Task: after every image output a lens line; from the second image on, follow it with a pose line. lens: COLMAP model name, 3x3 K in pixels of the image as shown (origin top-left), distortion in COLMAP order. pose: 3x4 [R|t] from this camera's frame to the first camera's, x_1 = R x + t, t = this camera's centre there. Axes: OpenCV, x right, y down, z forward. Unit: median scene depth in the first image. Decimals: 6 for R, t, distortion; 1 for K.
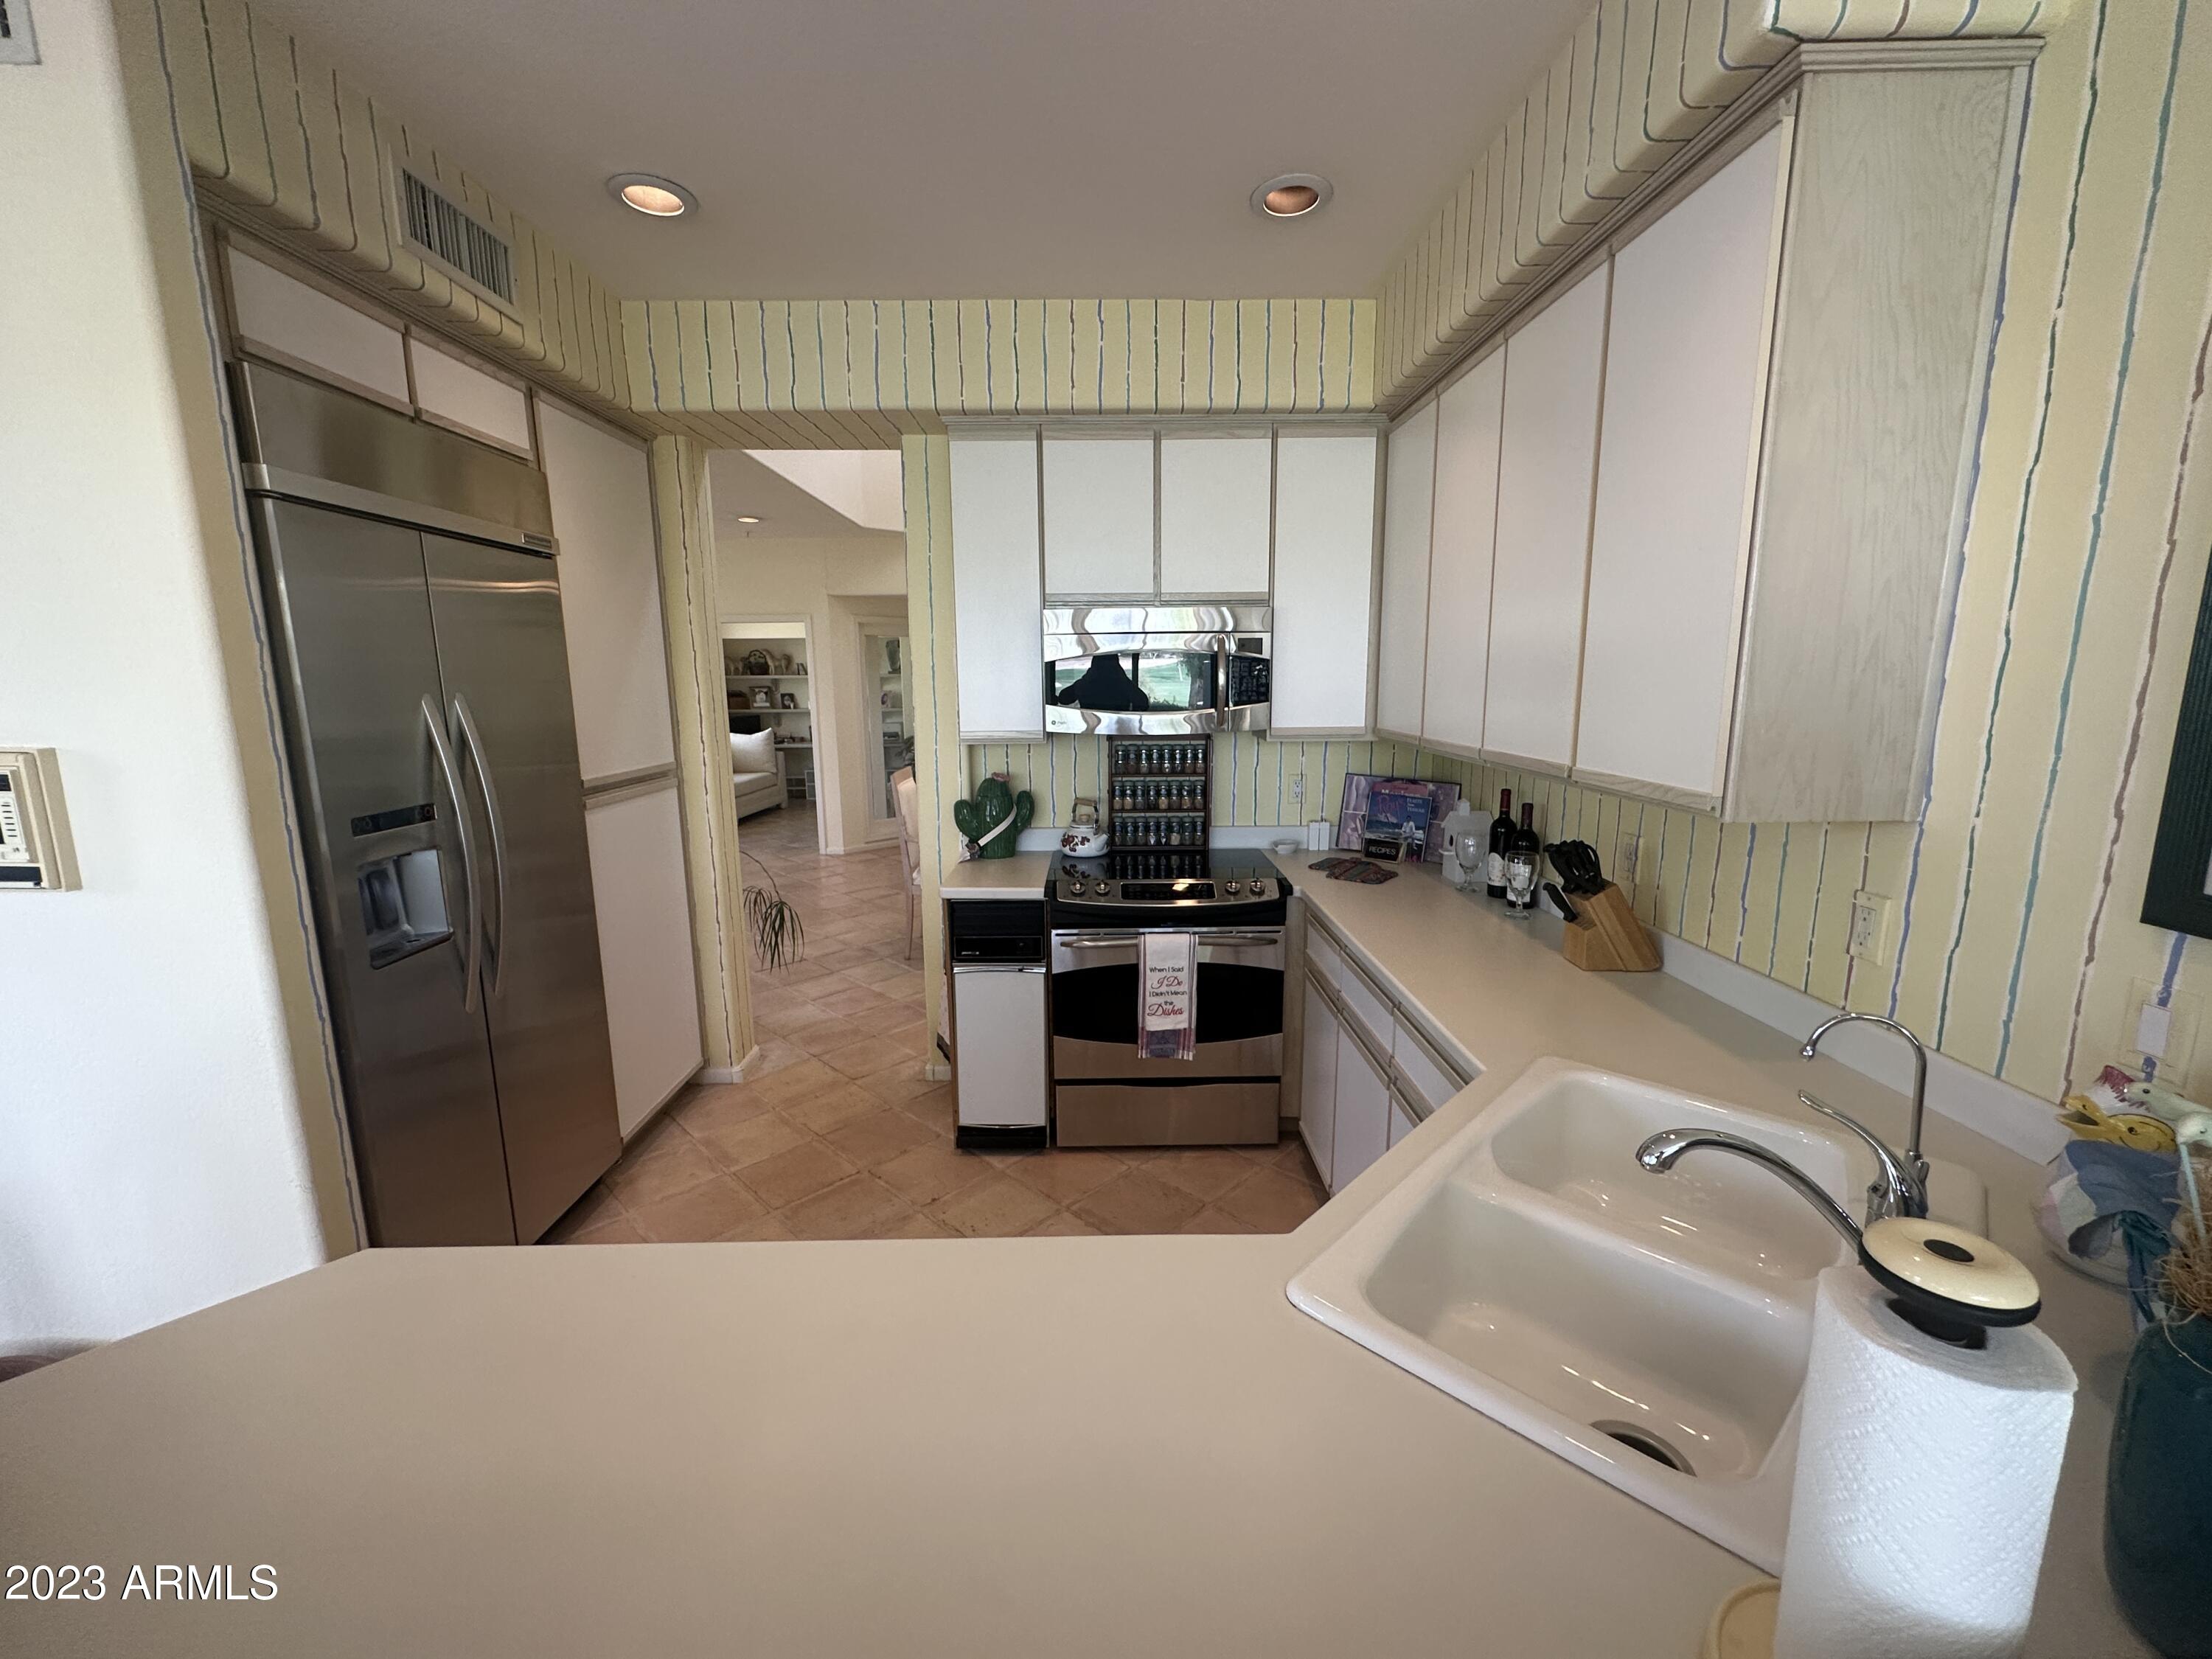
lens RADIAL K [[883.2, 0, 1106.5], [0, 883.2, 829.7], [0, 0, 1]] dist [-0.002076, 0.000869]
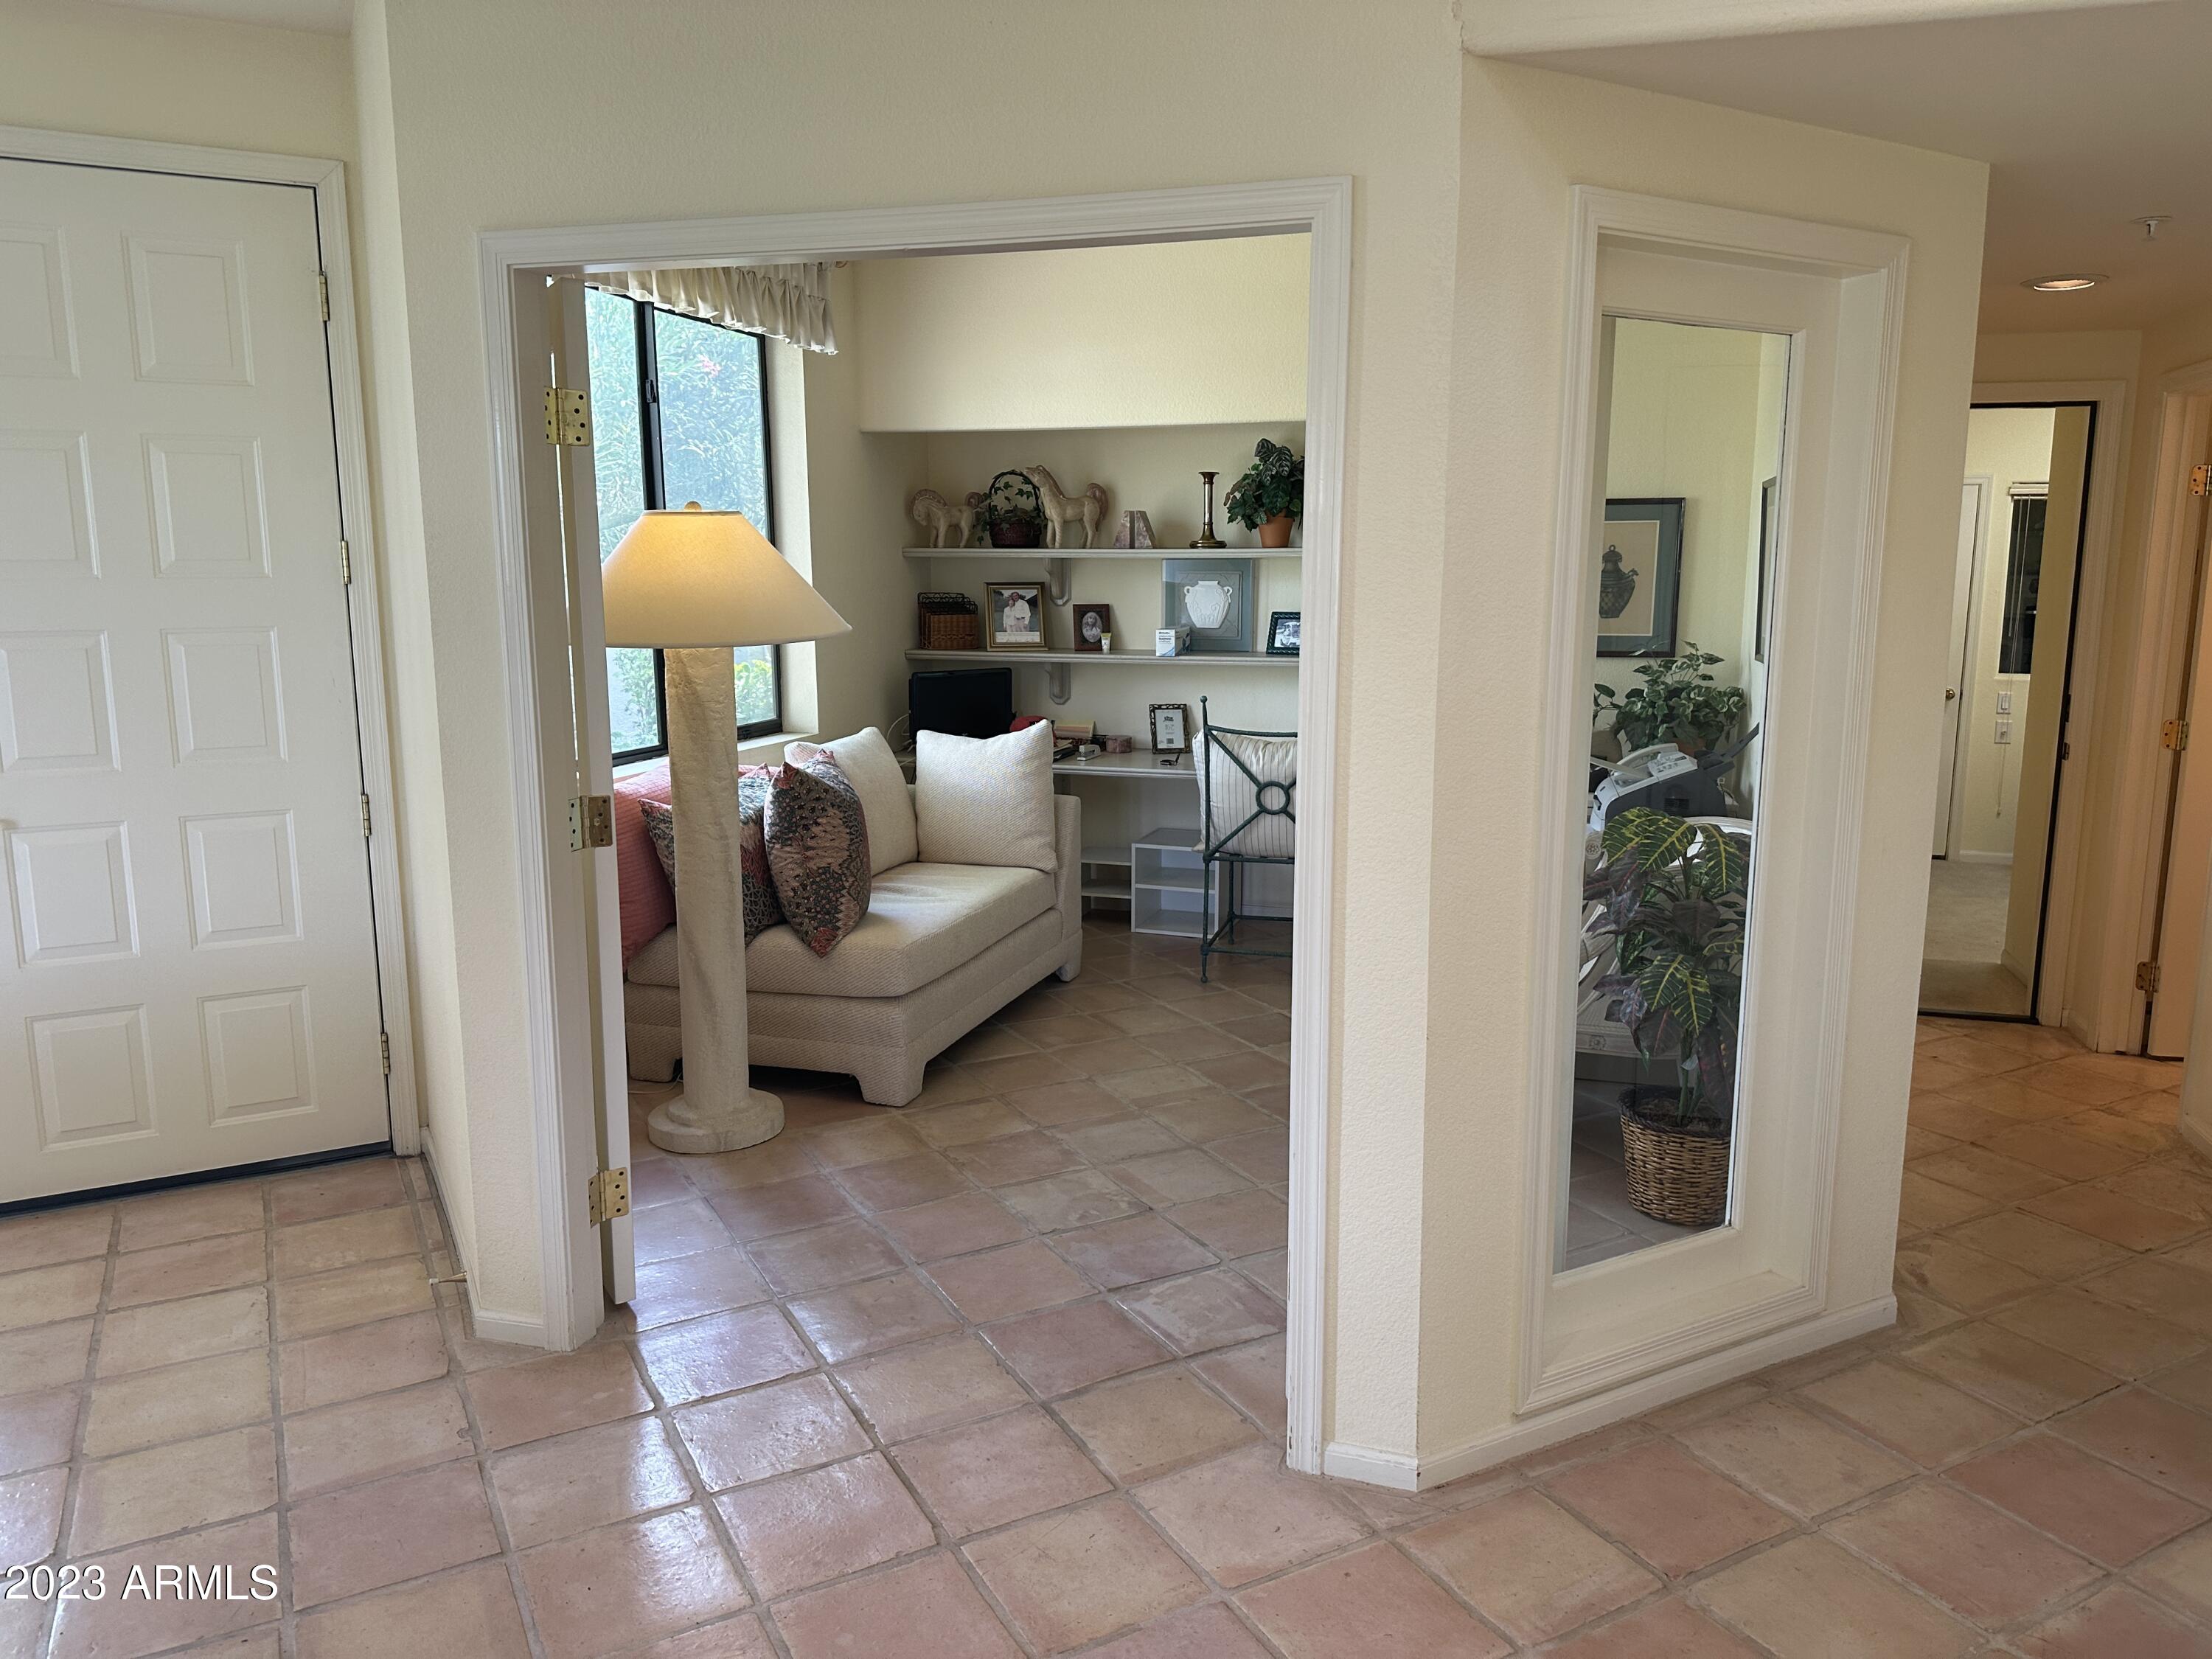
lens RADIAL K [[1547.0, 0, 1102.2], [0, 1547.0, 826.5], [0, 0, 1]] dist [0.062479, -0.082774]
pose [[0.955668, 0.057827, -0.288712, -0.189133], [-0.059986, 0.998198, 0.001373, -0.073624], [0.288271, 0.016007, 0.957415, 0.455496]]
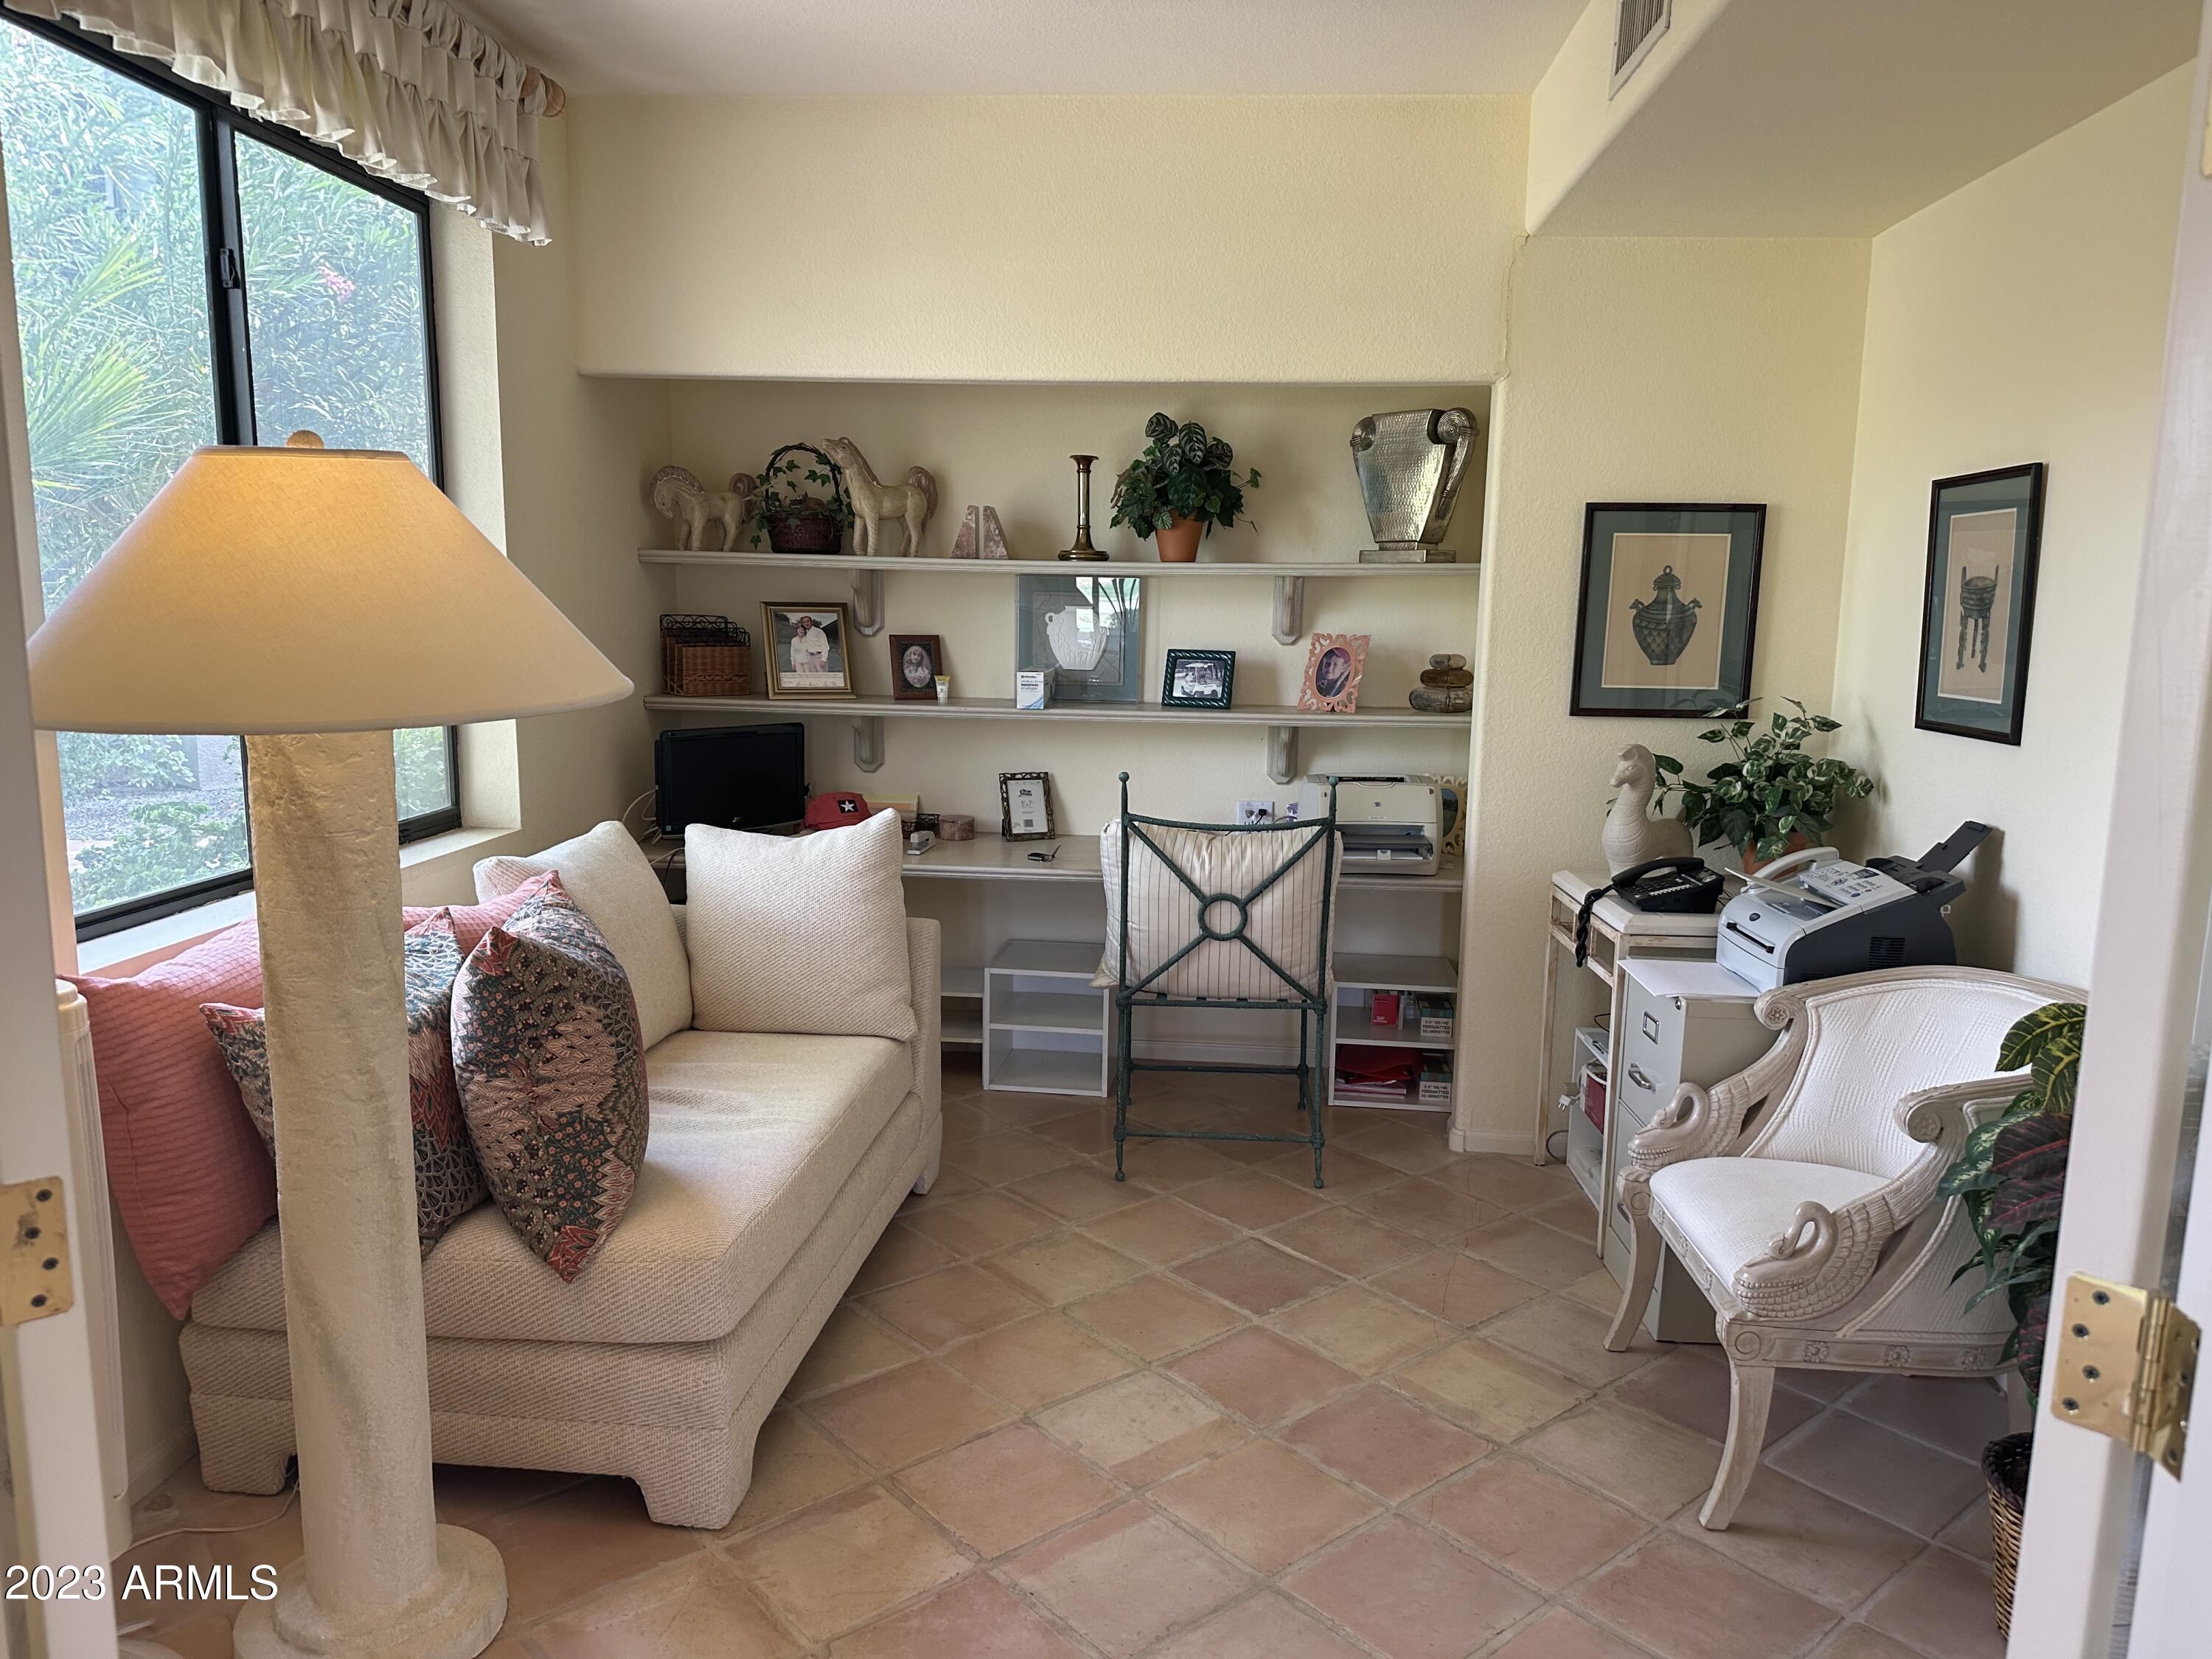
lens RADIAL K [[1521.6, 0, 1113.0], [0, 1521.6, 832.4], [0, 0, 1]] dist [0.104487, -0.190307]
pose [[0.996575, 0.038528, -0.073170, -0.279970], [-0.039903, 0.999052, -0.017414, -0.097285], [0.072430, 0.020274, 0.997167, 0.601953]]
